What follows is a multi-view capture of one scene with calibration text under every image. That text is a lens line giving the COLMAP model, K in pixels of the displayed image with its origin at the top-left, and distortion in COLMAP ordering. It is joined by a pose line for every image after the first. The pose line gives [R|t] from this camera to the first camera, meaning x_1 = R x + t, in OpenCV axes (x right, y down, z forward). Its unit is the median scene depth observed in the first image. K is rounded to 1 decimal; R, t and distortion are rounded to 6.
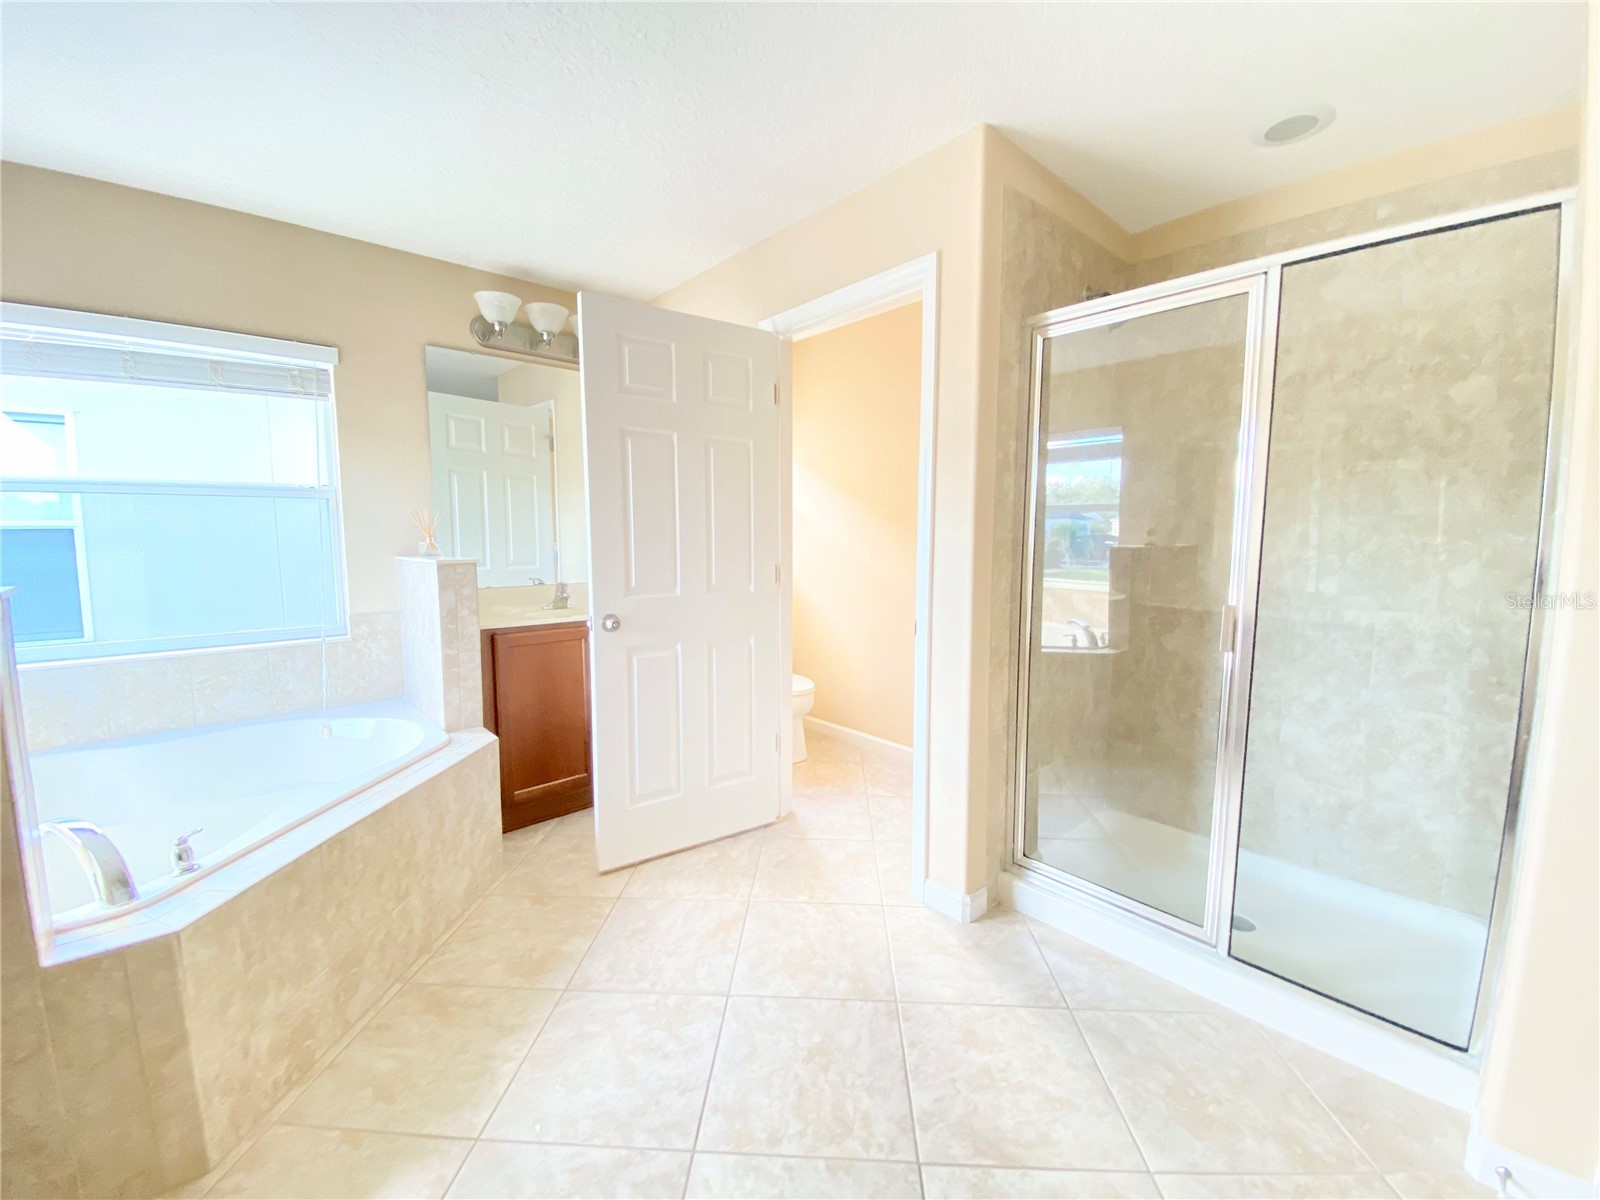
lens RADIAL K [[650.1, 0, 794.6], [0, 650.1, 599.4], [0, 0, 1]] dist [0.018205, -0.017824]
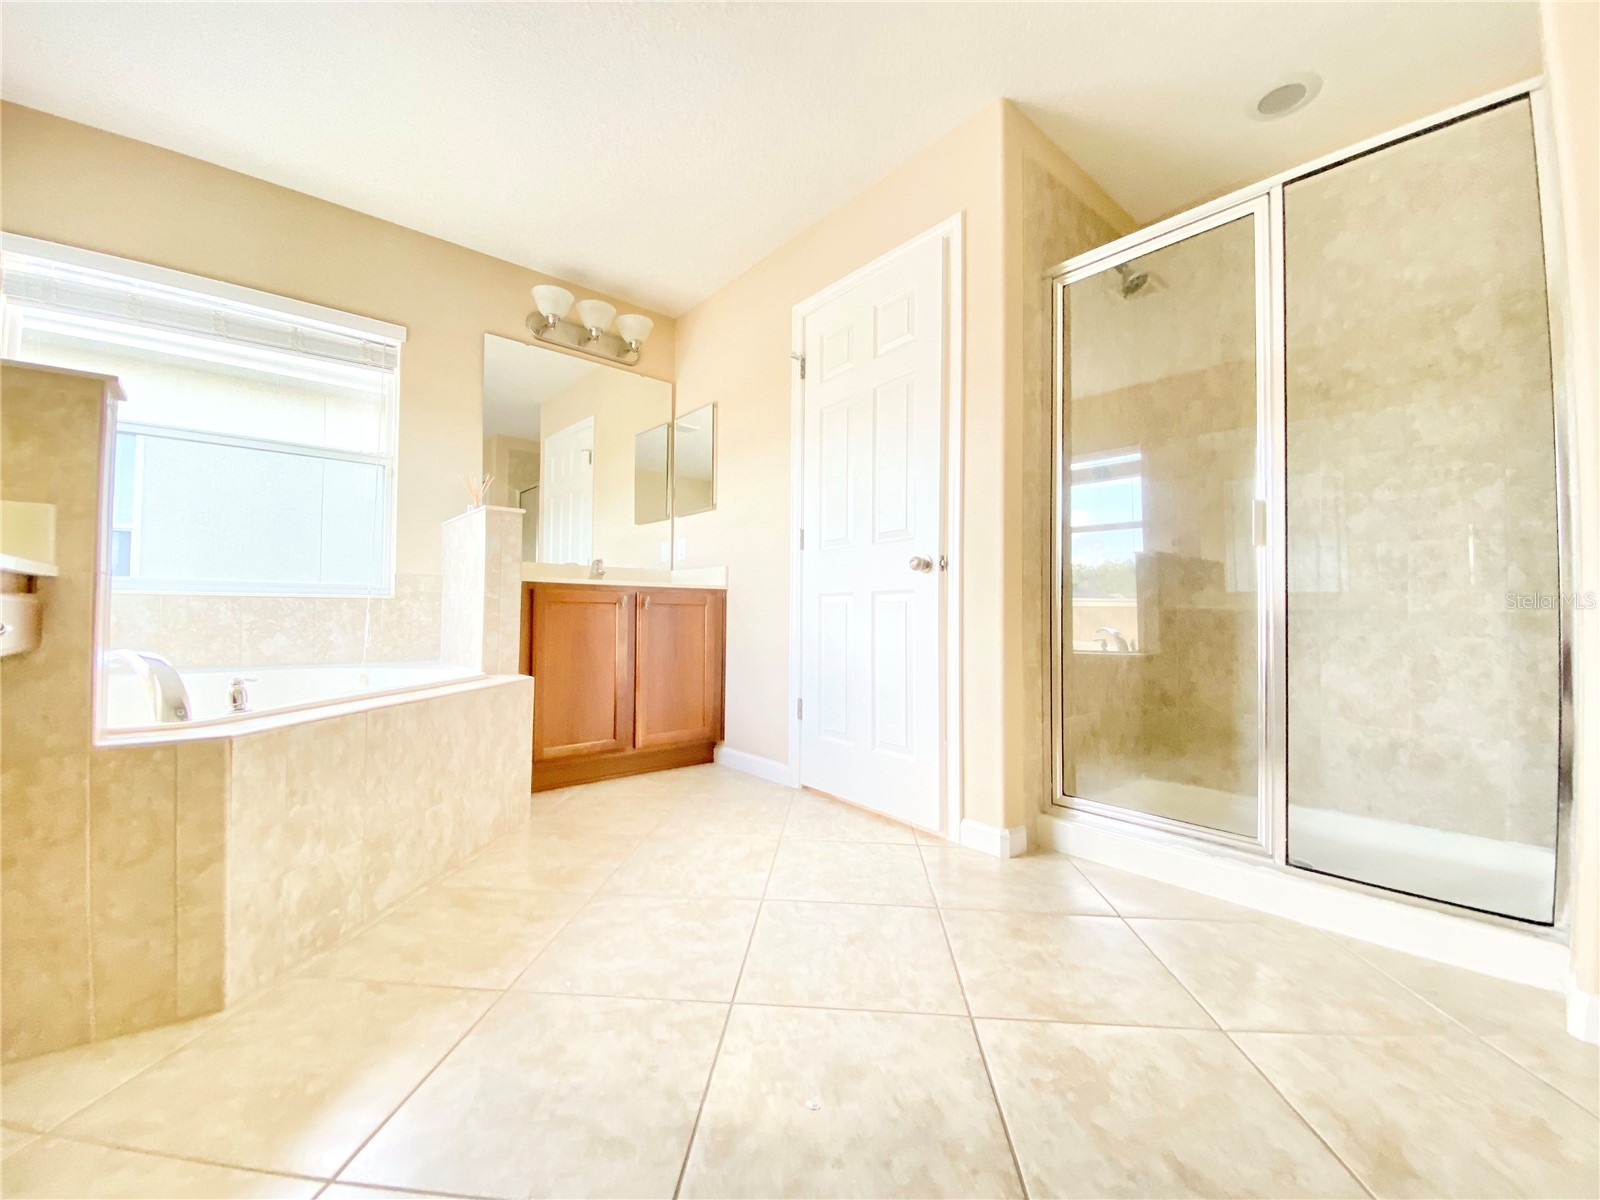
lens RADIAL K [[649.8, 0, 796.0], [0, 649.8, 599.5], [0, 0, 1]] dist [0.019499, -0.017844]
pose [[0.999692, 0.007840, -0.023555, -0.029903], [-0.010706, 0.992212, -0.124101, 0.259638], [0.022399, 0.124315, 0.991990, -0.011096]]
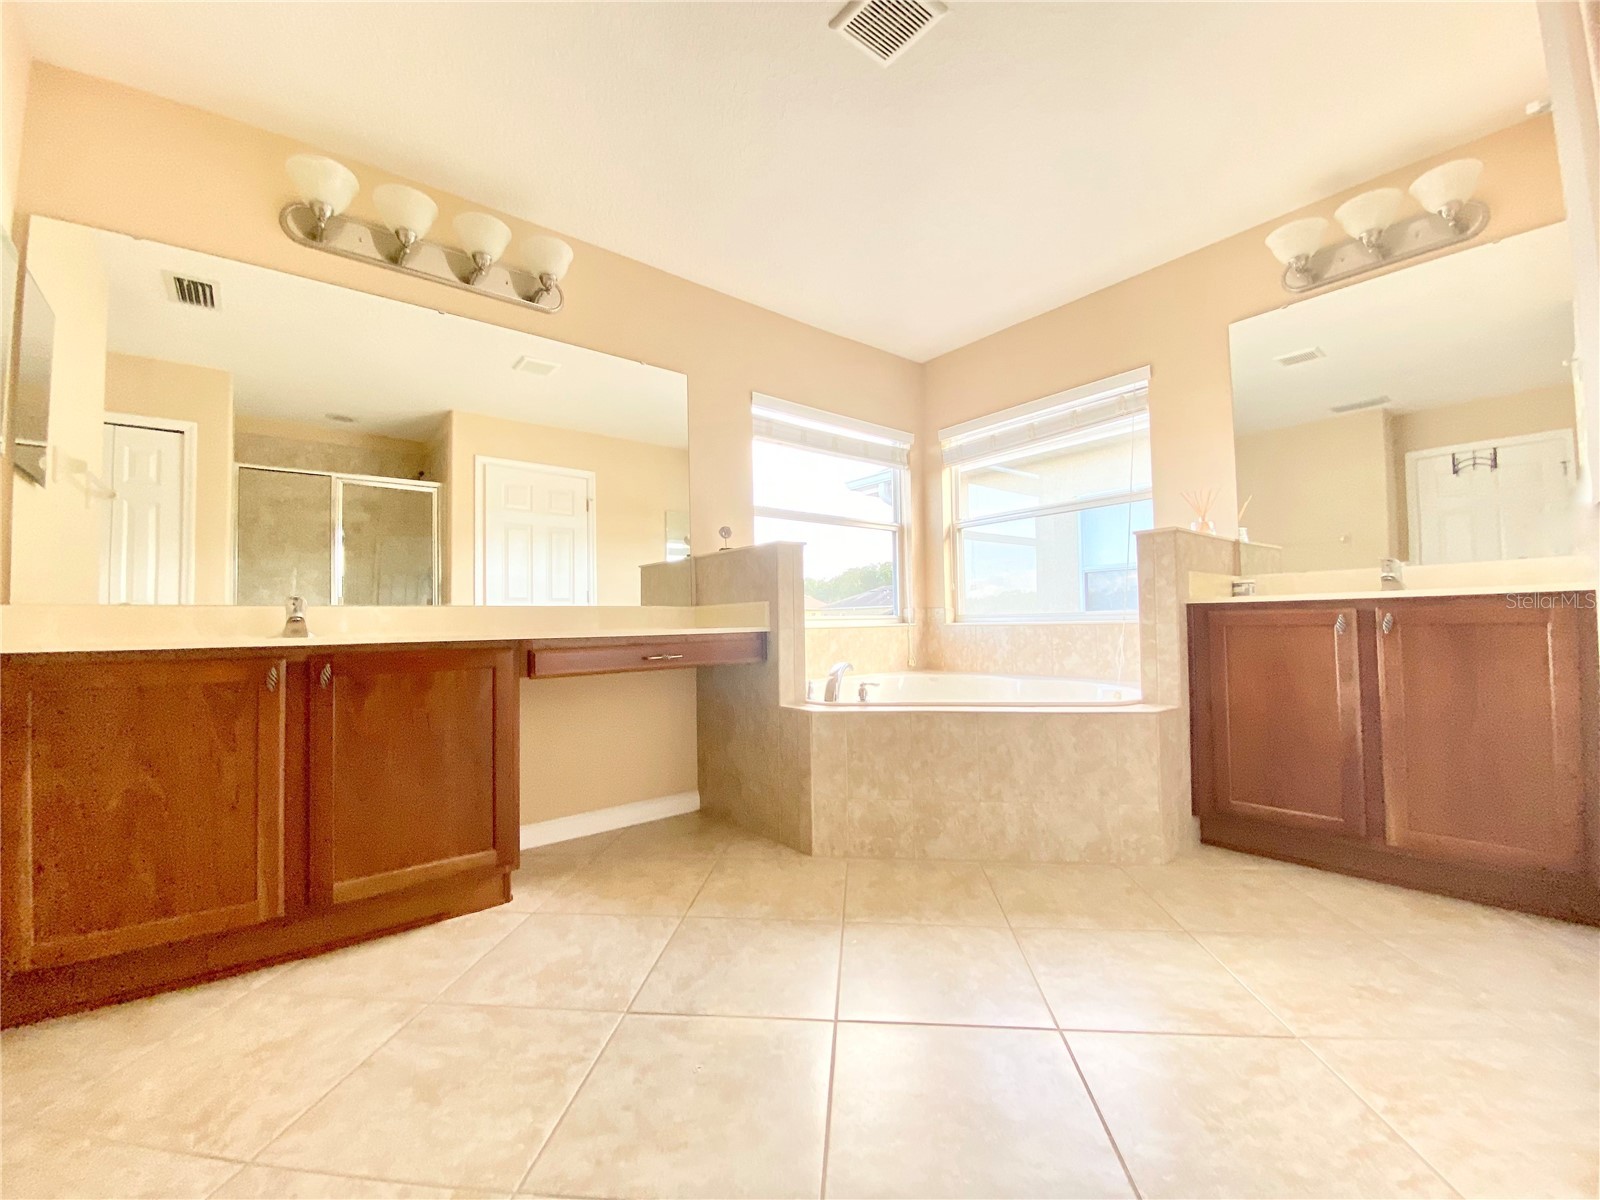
lens RADIAL K [[649.8, 0, 796.0], [0, 649.8, 599.5], [0, 0, 1]] dist [0.019499, -0.017844]
pose [[-0.048620, -0.036845, -0.998138, 0.615502], [-0.084463, 0.995892, -0.032647, 0.154278], [0.995240, 0.082719, -0.051533, 0.639979]]
